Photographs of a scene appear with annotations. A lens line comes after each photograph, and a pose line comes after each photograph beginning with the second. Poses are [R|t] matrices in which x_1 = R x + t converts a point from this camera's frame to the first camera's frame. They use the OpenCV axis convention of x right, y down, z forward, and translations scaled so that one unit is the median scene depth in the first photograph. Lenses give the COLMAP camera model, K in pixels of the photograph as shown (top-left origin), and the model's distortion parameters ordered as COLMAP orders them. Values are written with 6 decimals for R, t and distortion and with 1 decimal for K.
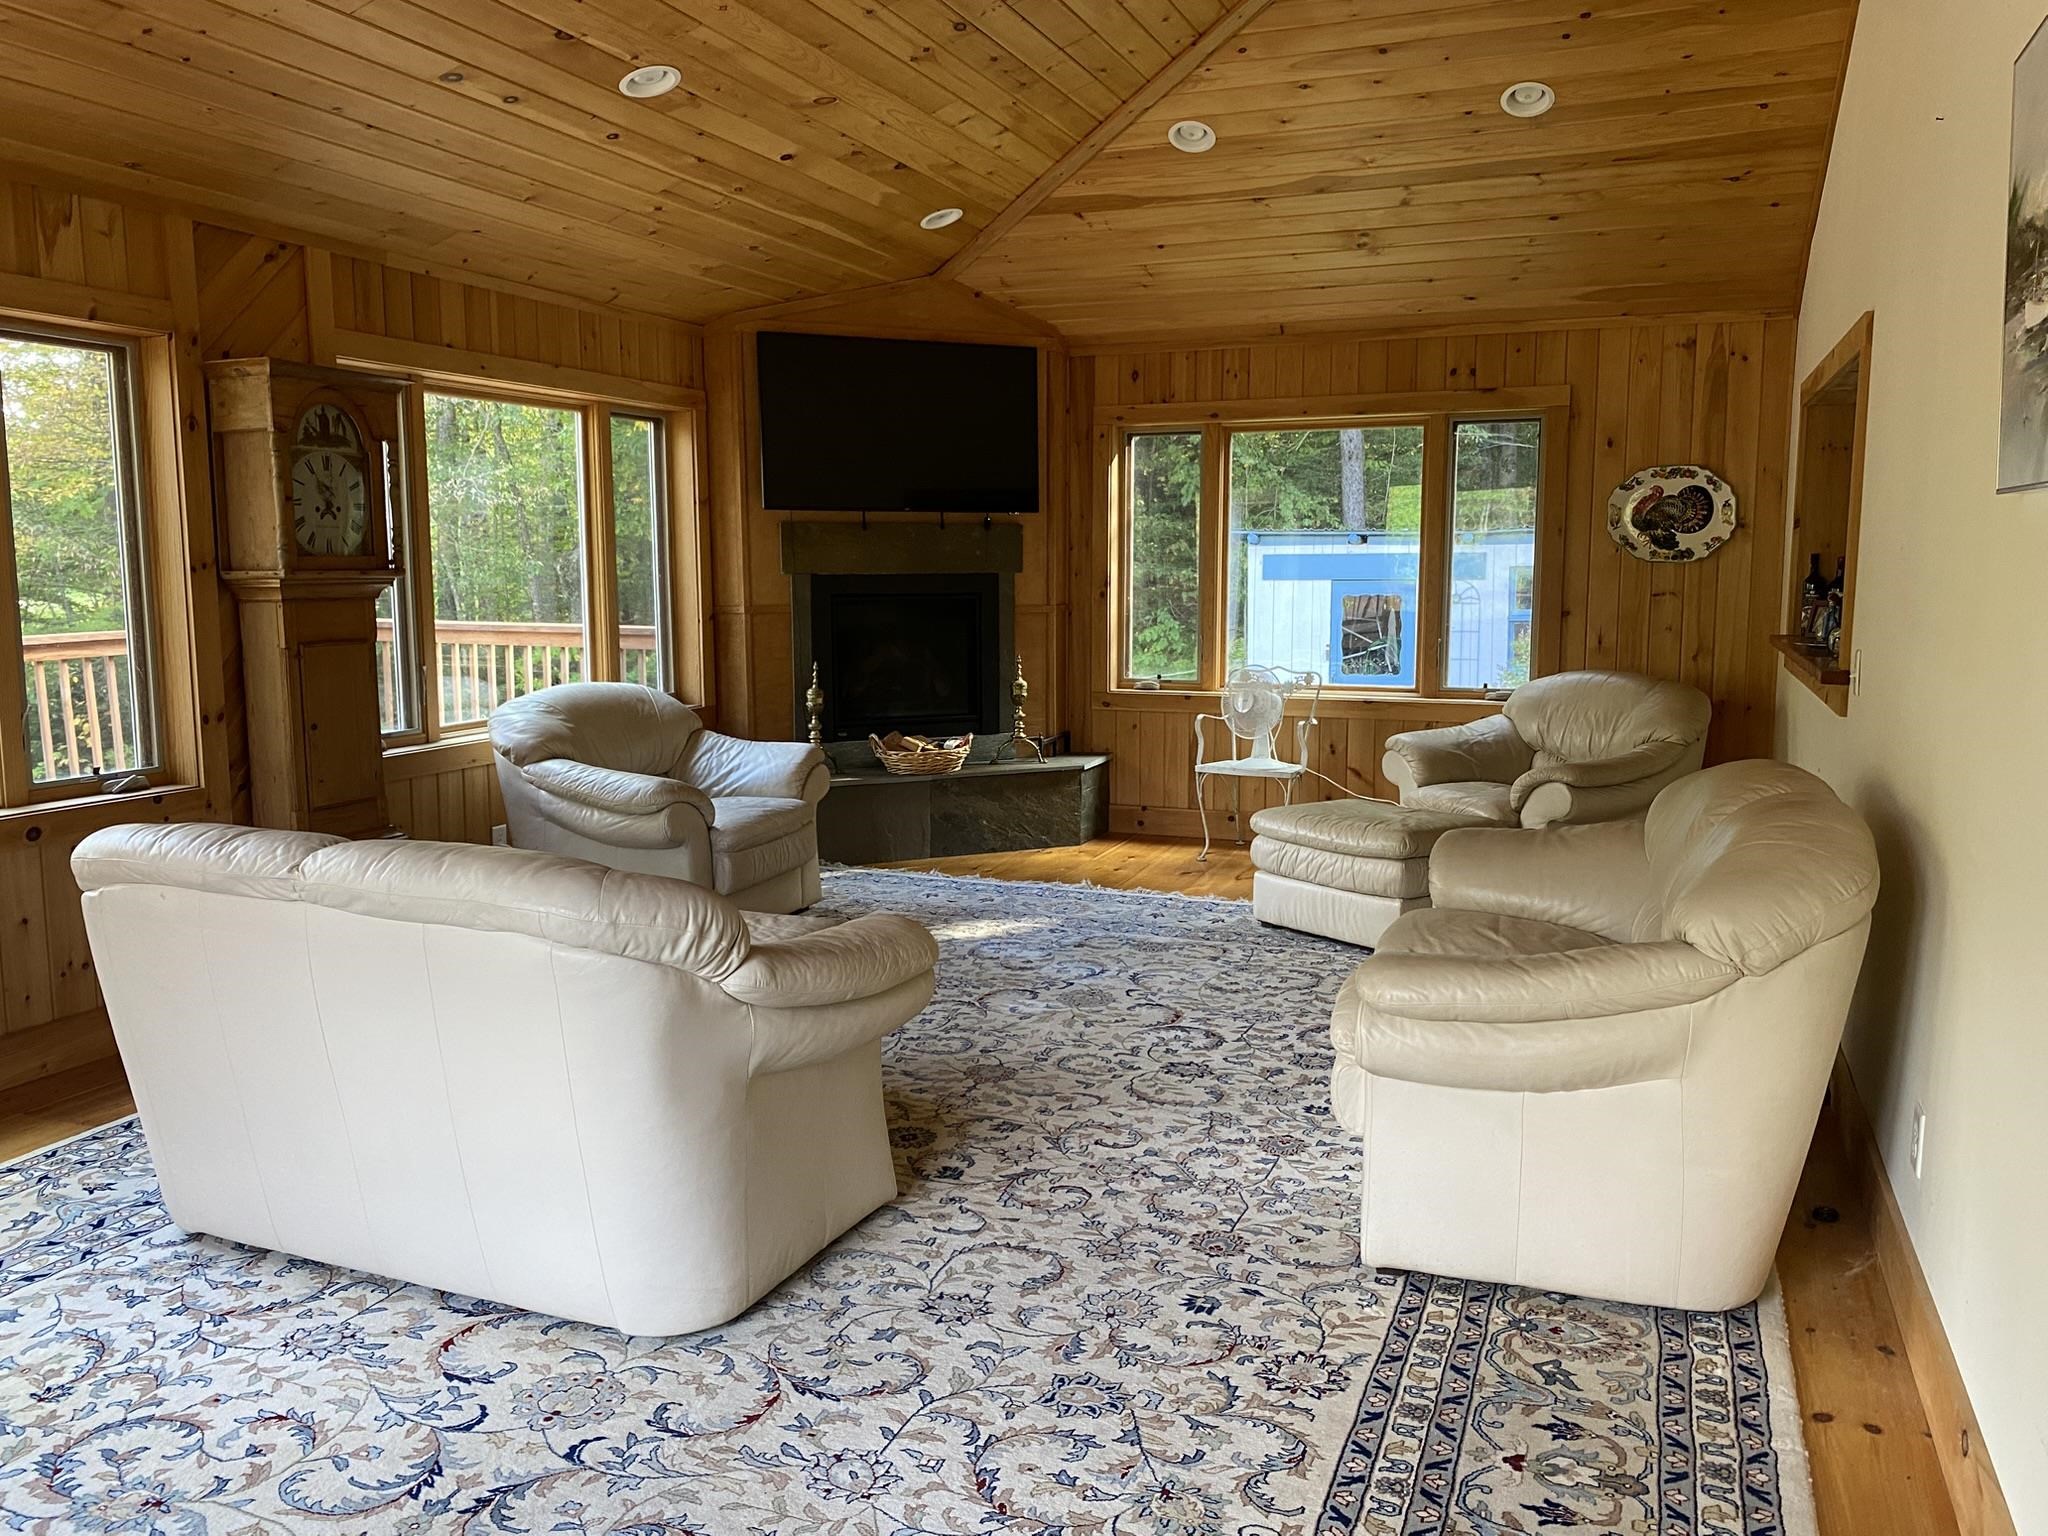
lens RADIAL K [[1581.0, 0, 1026.5], [0, 1581.0, 731.8], [0, 0, 1]] dist [0.015631, -0.000098]
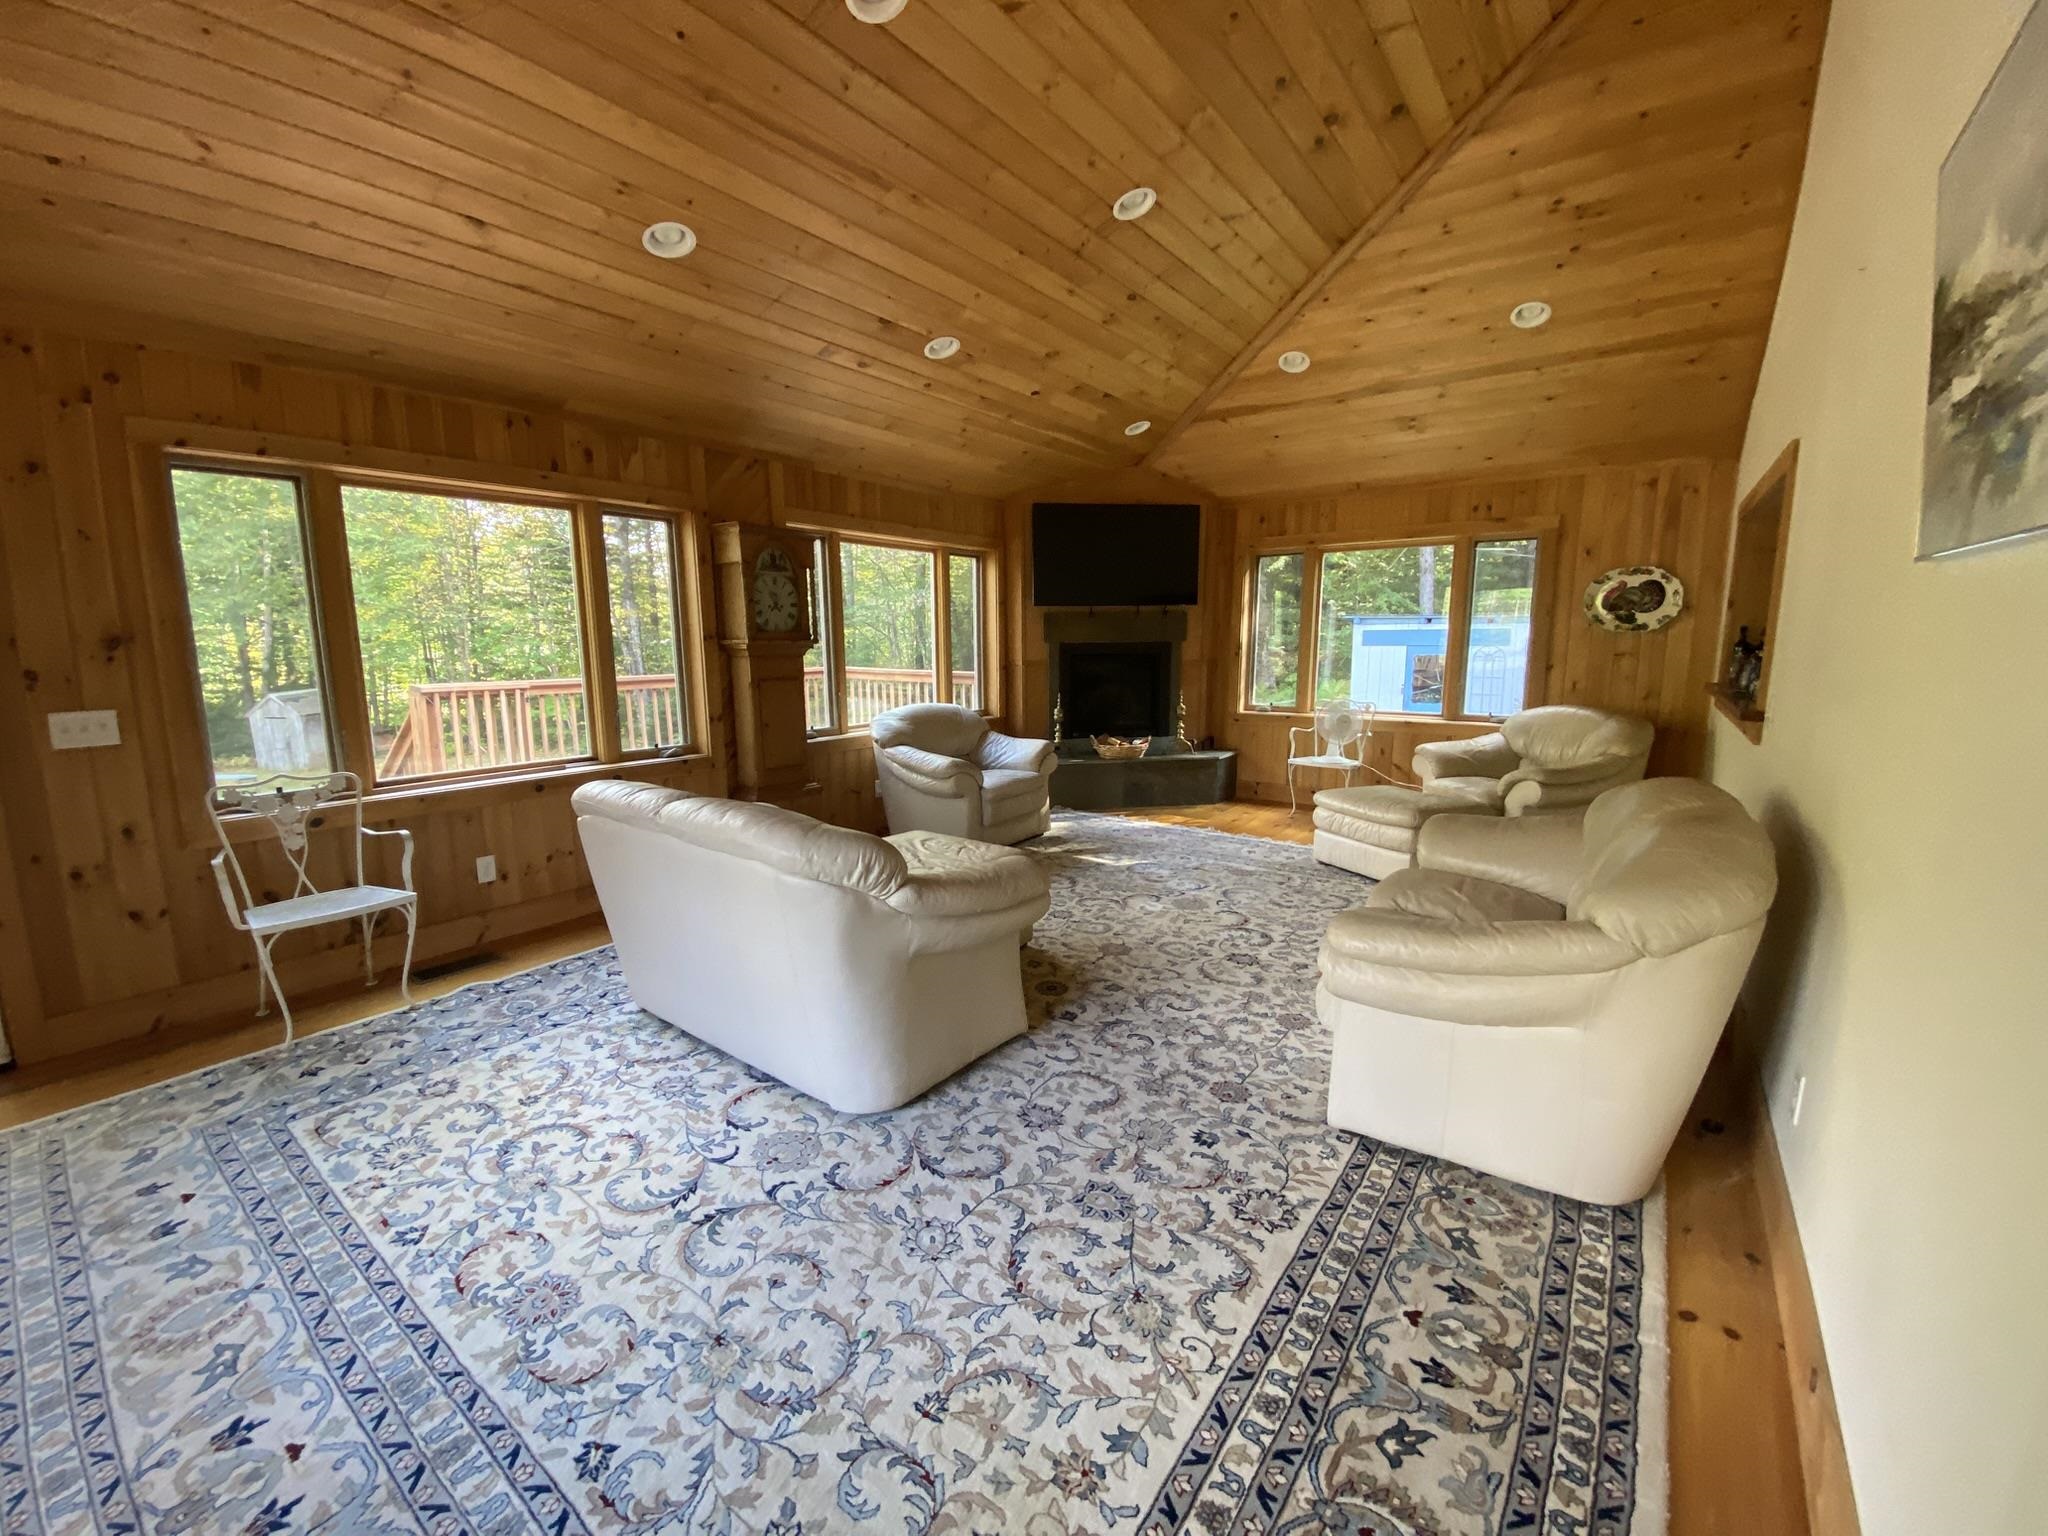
lens RADIAL K [[824.4, 0, 1022.1], [0, 824.4, 761.6], [0, 0, 1]] dist [0.030001, -0.029745]
pose [[0.966805, 0.034972, -0.253111, 0.086927], [-0.024730, 0.998746, 0.043533, -0.010533], [0.254316, -0.035829, 0.966457, 0.156142]]
